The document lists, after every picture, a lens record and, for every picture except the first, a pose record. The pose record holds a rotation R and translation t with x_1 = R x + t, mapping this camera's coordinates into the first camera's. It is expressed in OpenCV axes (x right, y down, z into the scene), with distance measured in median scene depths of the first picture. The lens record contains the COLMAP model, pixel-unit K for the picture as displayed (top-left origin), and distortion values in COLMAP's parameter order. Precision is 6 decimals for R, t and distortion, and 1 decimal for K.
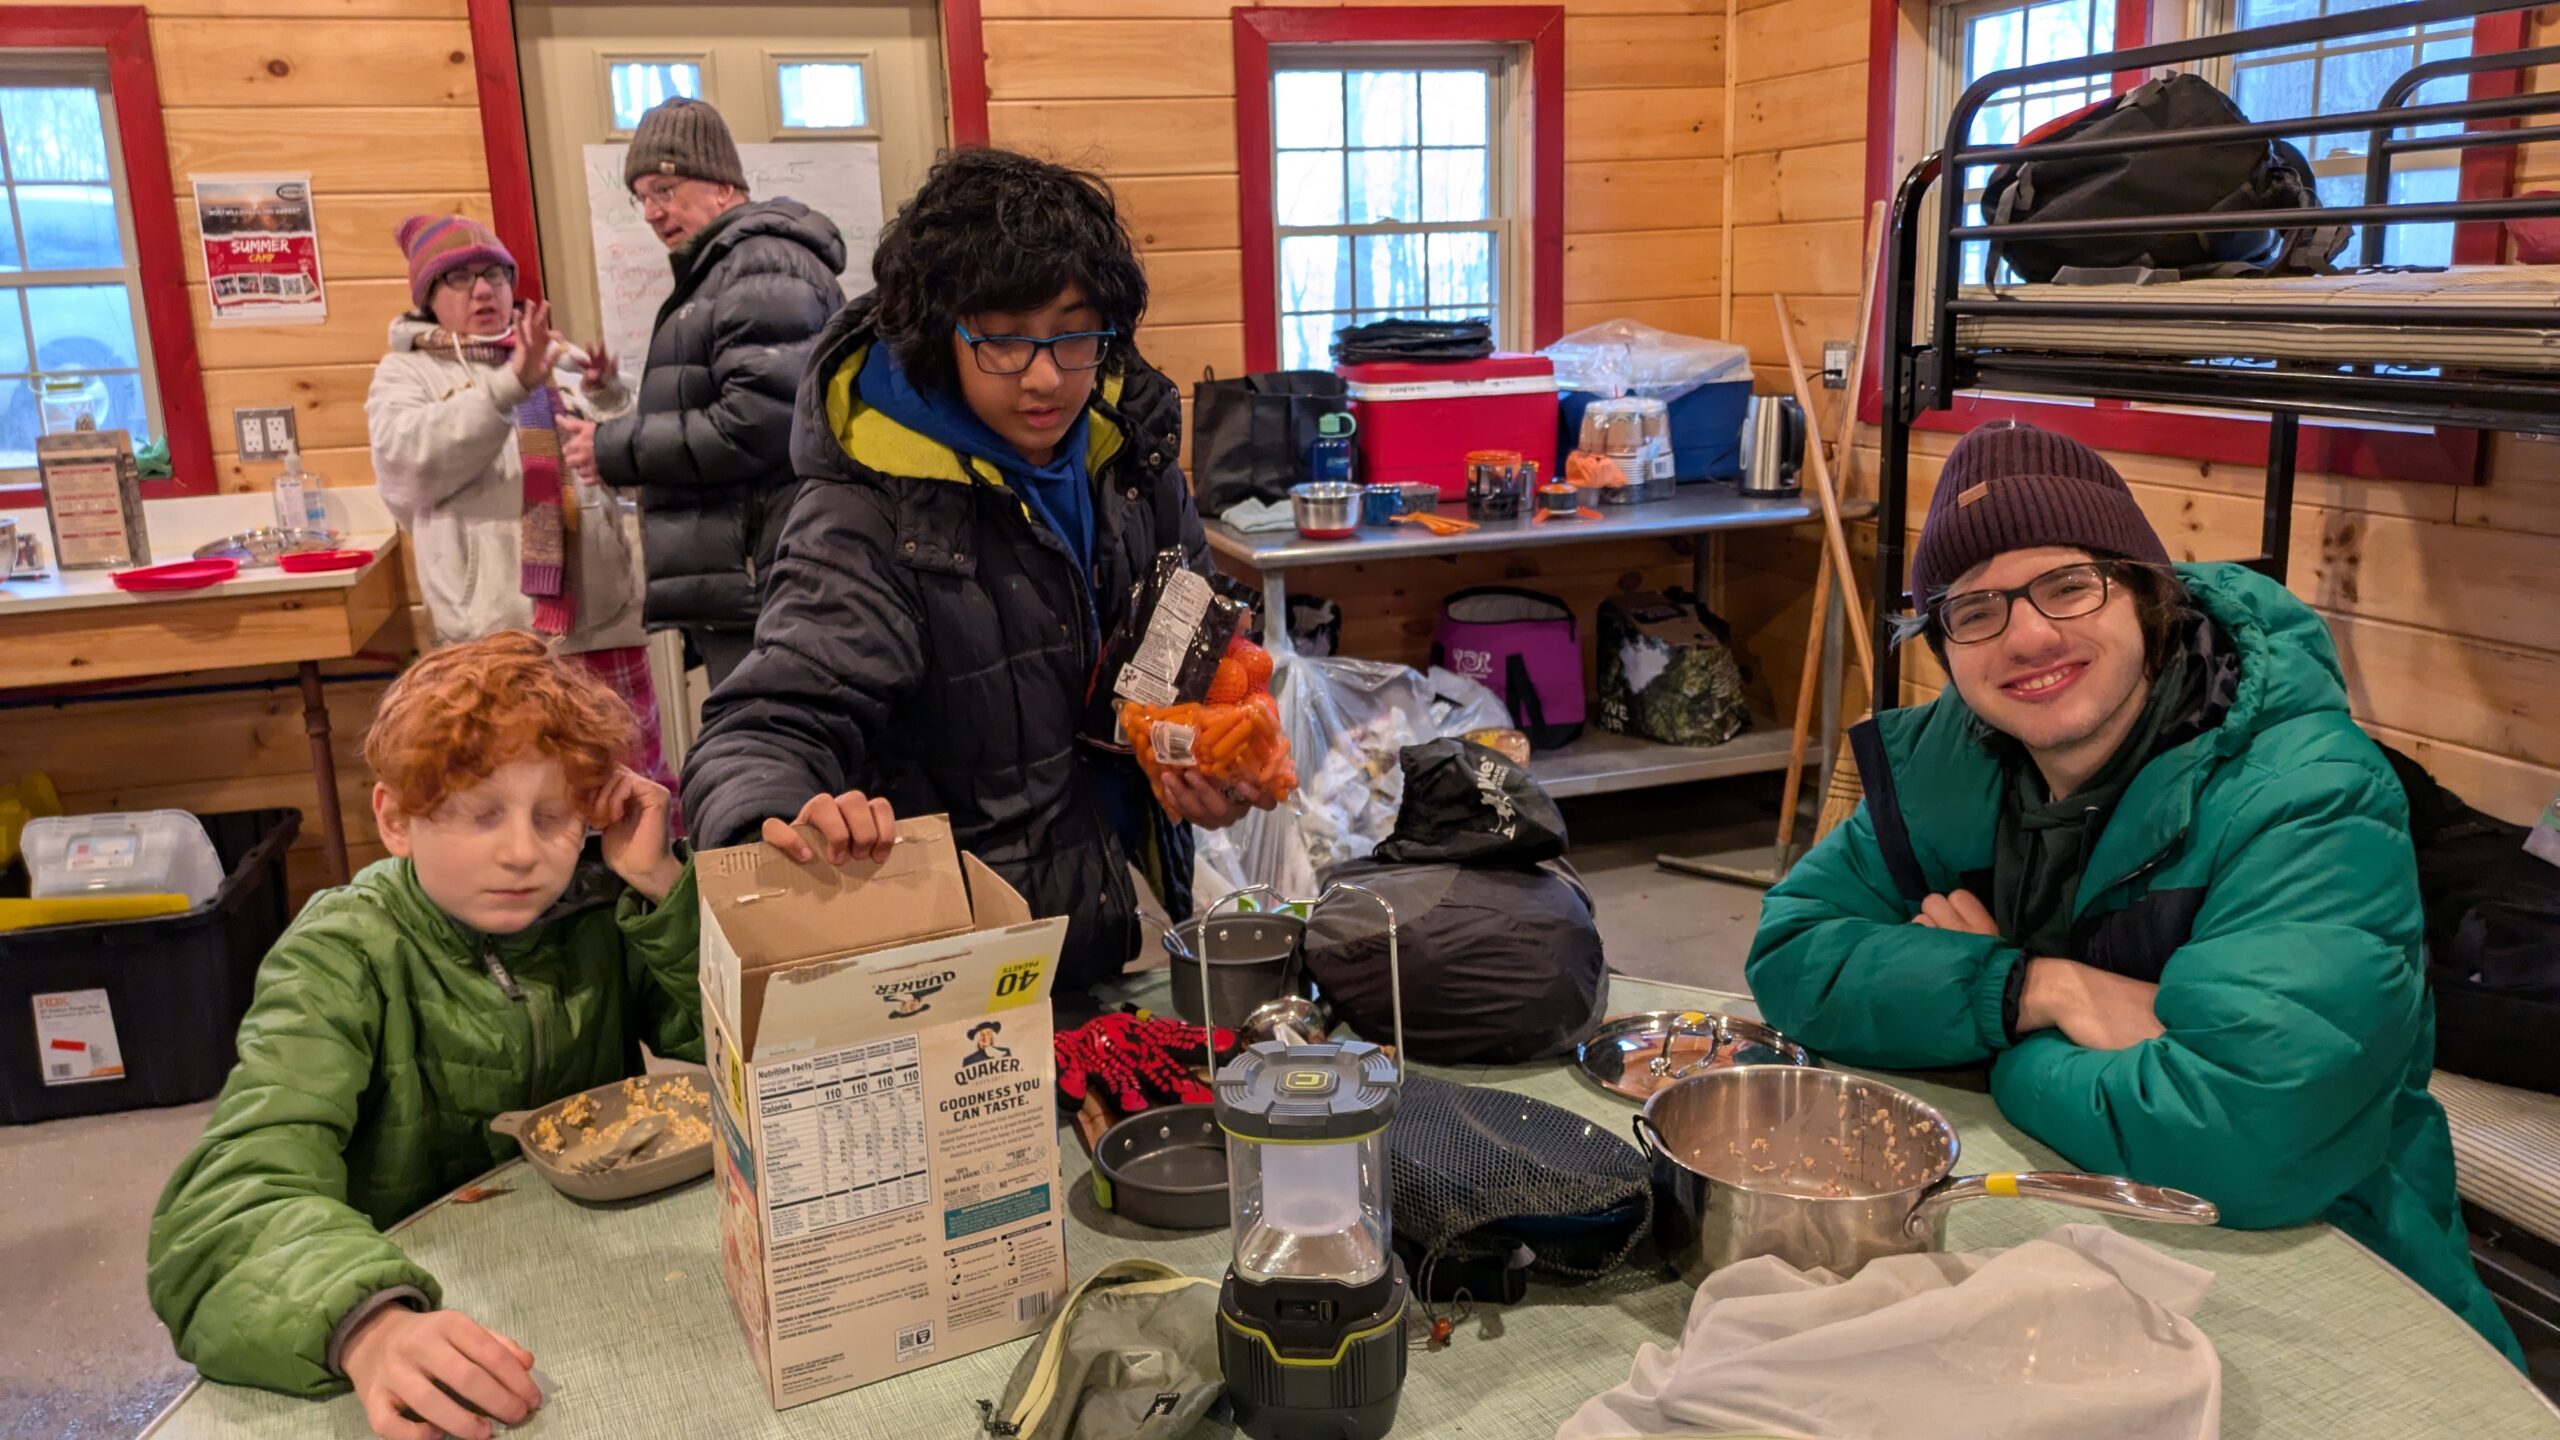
lens RADIAL K [[1906.4, 0, 1232.5], [0, 1906.4, 654.0], [0, 0, 1]] dist [0.021708, -0.022741]
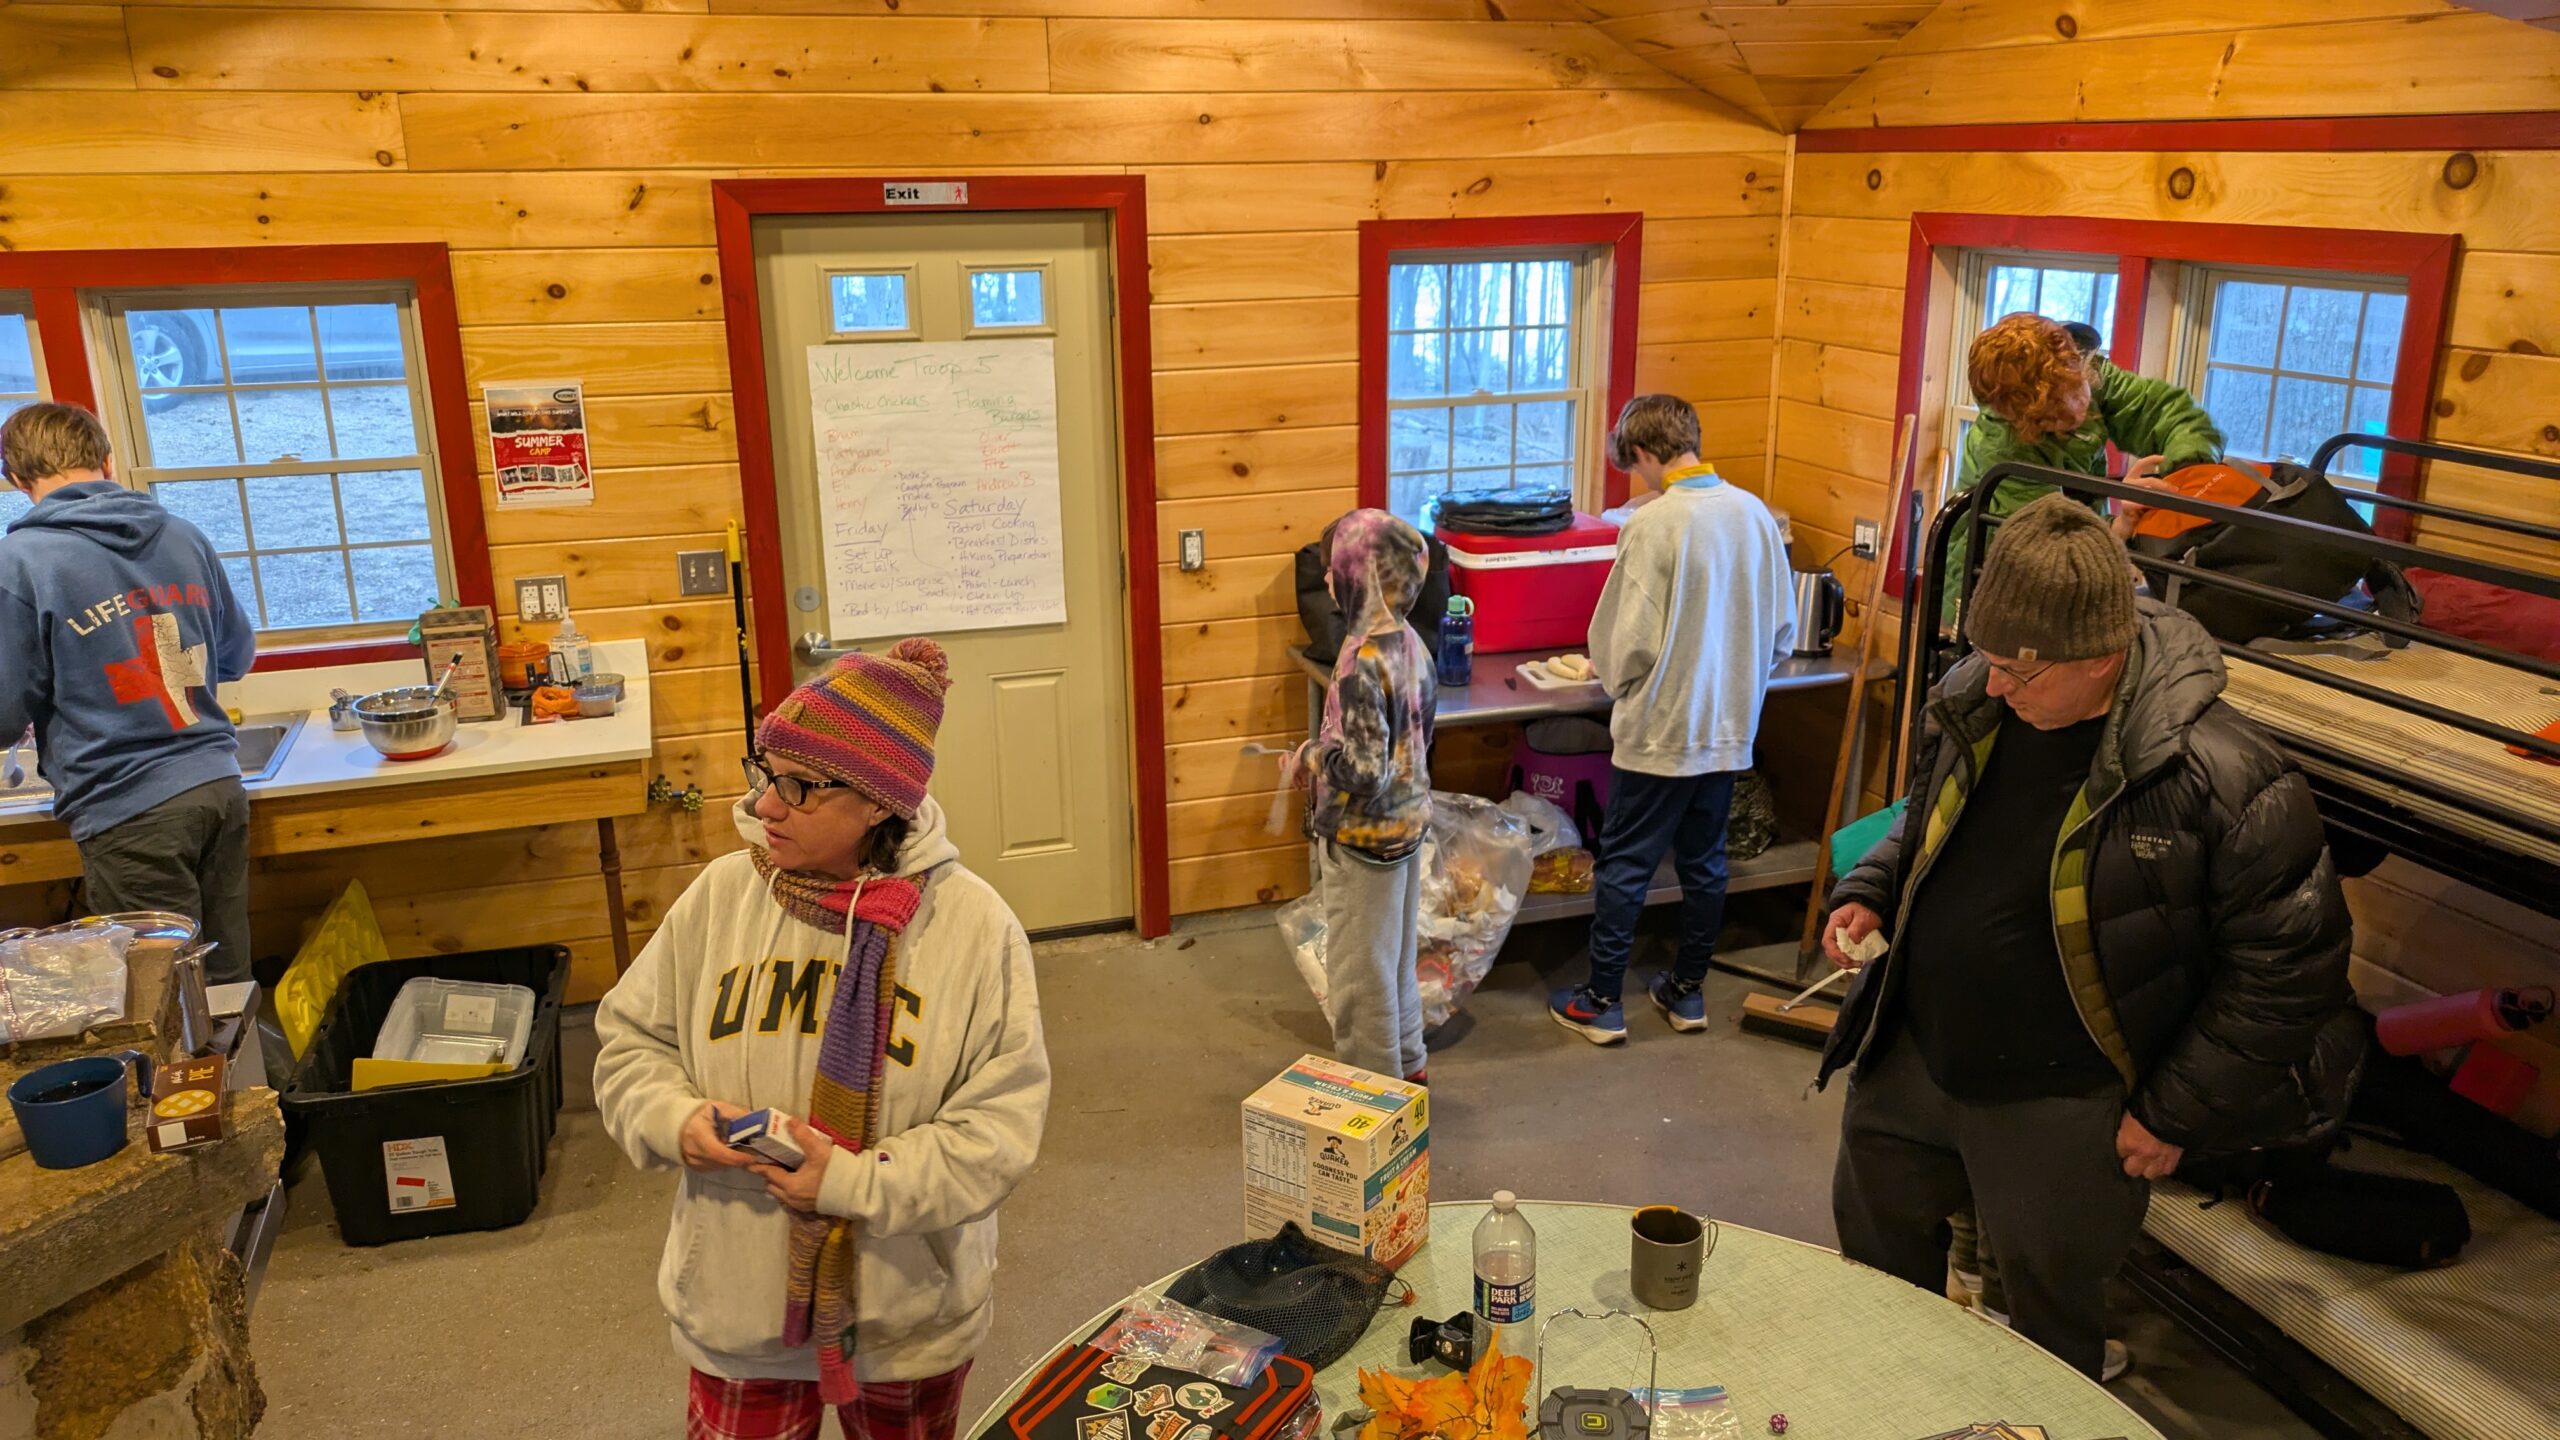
lens RADIAL K [[1906.4, 0, 1270.8], [0, 1906.4, 704.9], [0, 0, 1]] dist [0.021708, -0.022741]
pose [[0.999334, 0.017933, 0.031787, -0.088022], [-0.020449, 0.996529, 0.080694, -0.143736], [-0.030230, -0.081290, 0.996232, -0.174039]]
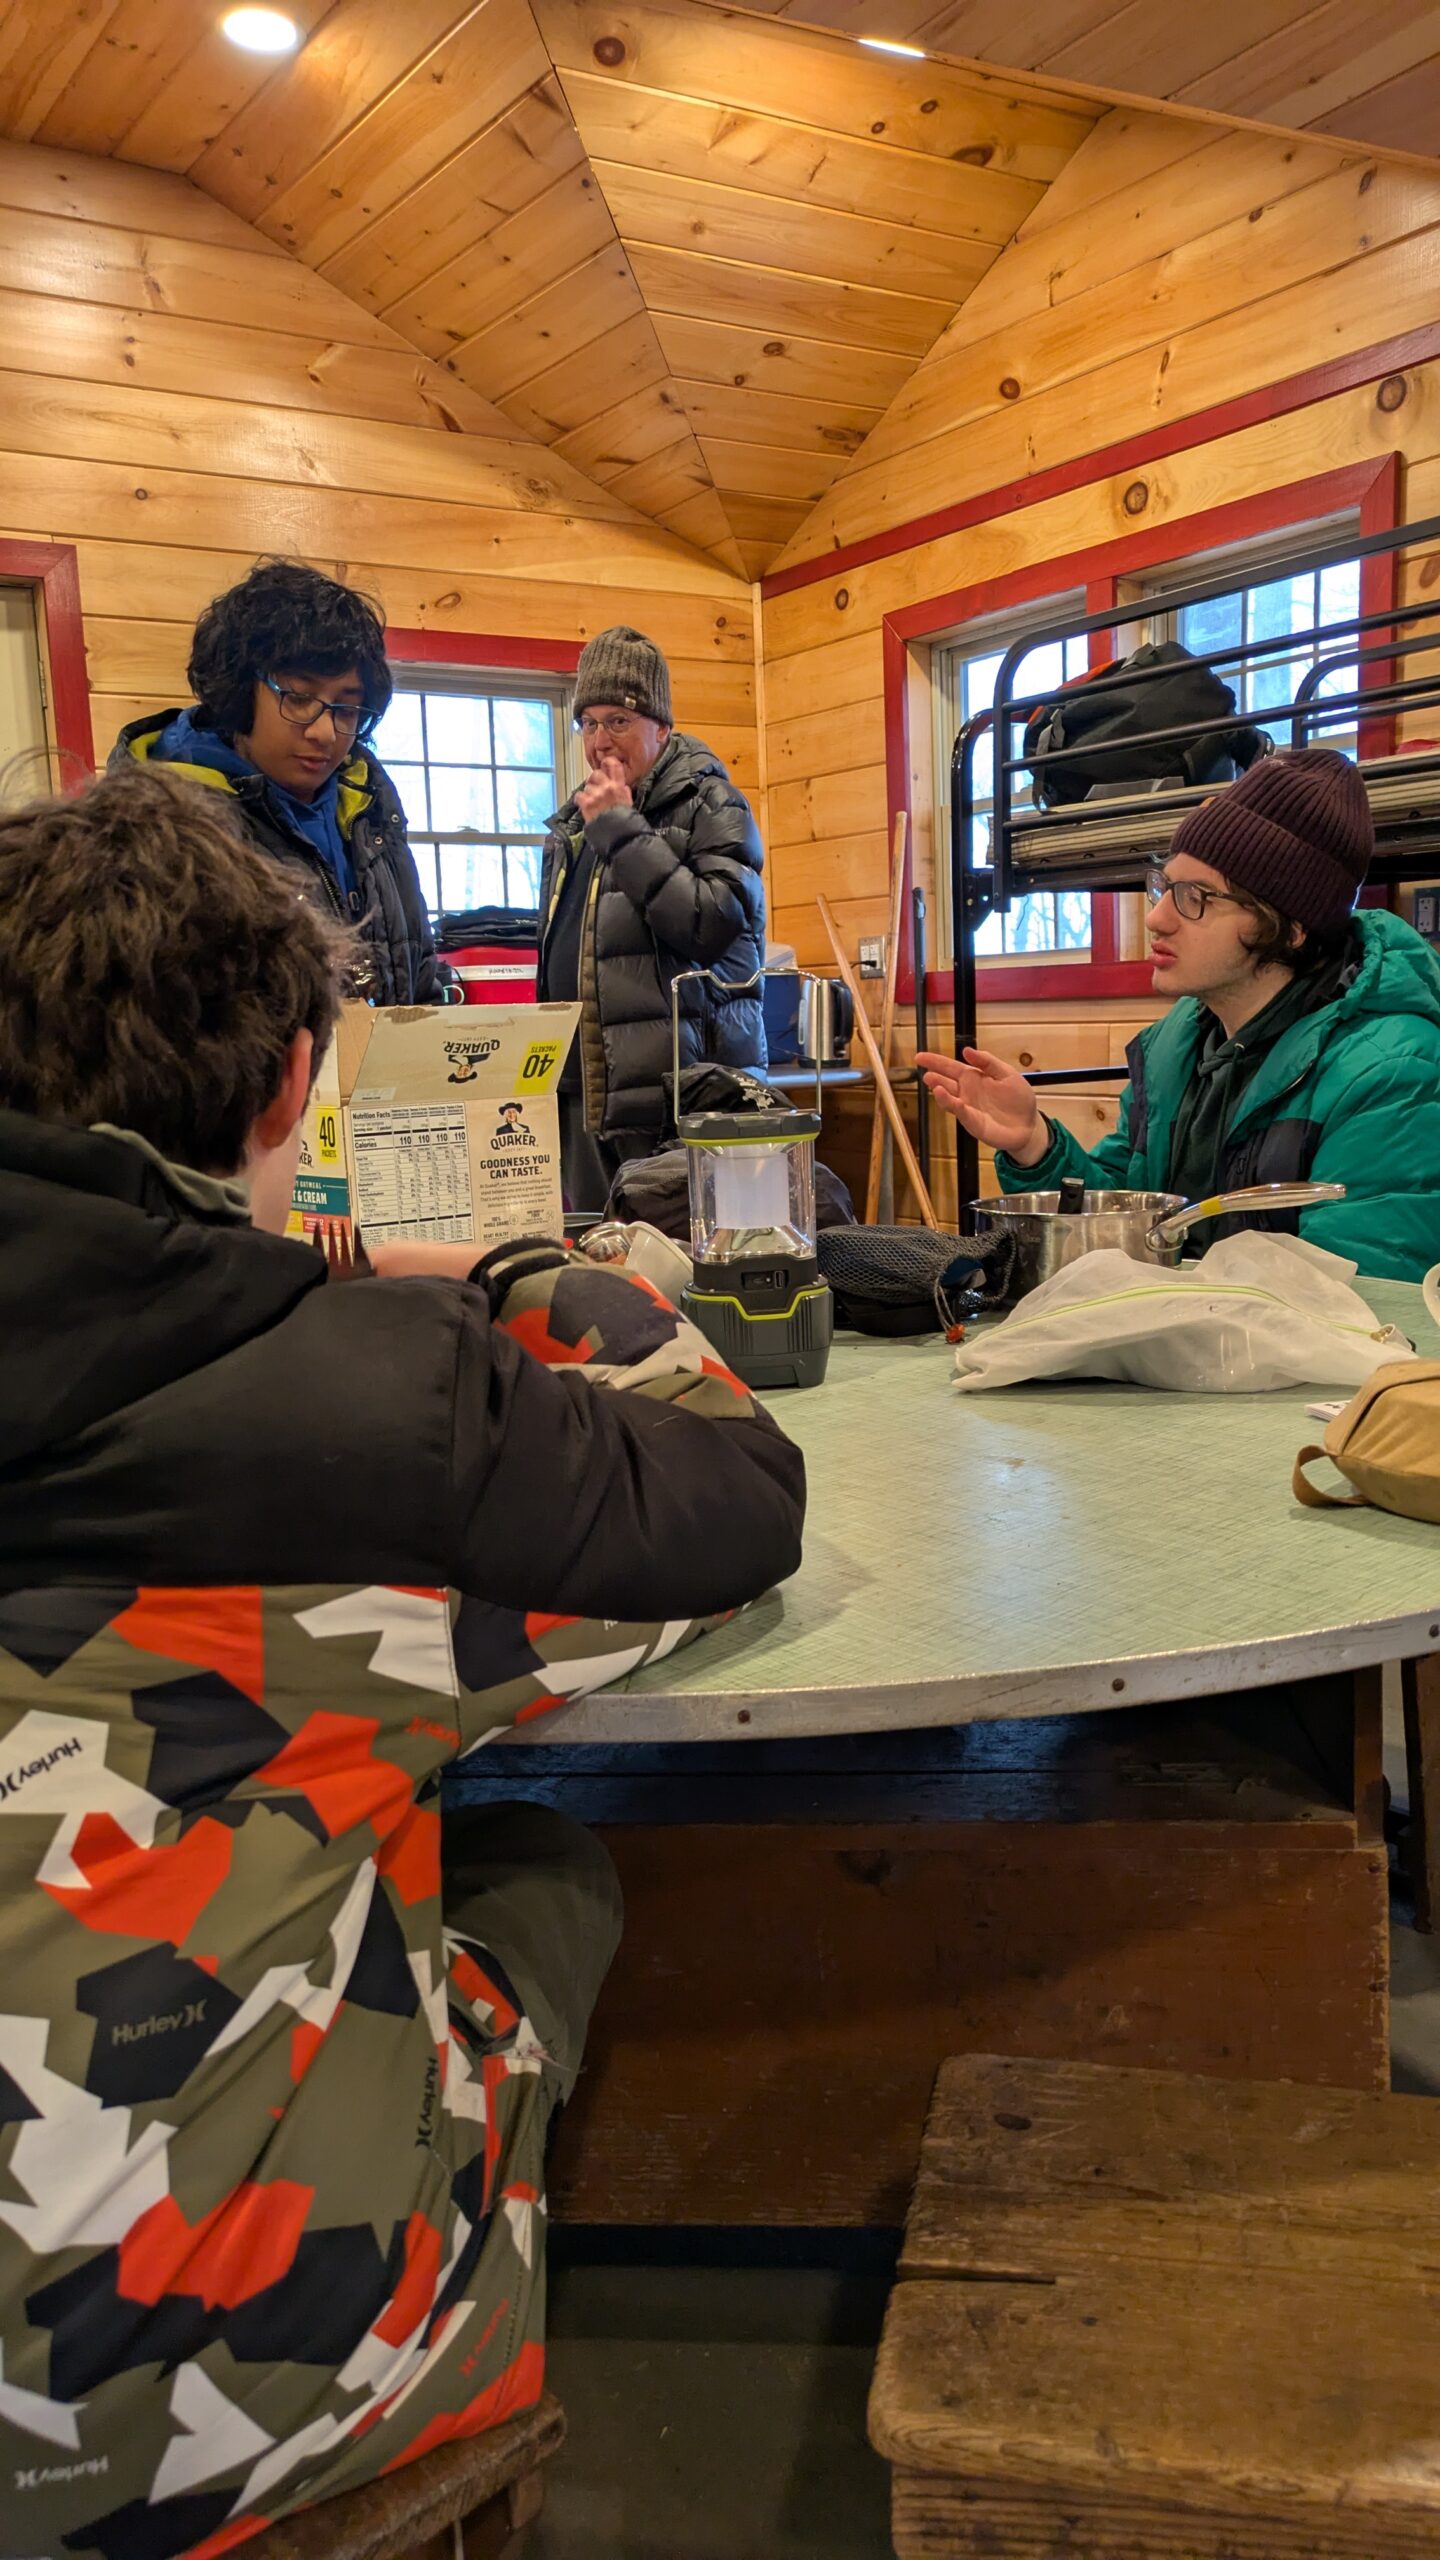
lens RADIAL K [[1906.4, 0, 746.5], [0, 1906.4, 1257.6], [0, 0, 1]] dist [0.021708, -0.022741]
pose [[0.956846, -0.036320, 0.288317, -0.097997], [0.059447, 0.995641, -0.071863, 0.111754], [-0.284451, 0.085902, 0.954834, -0.064143]]
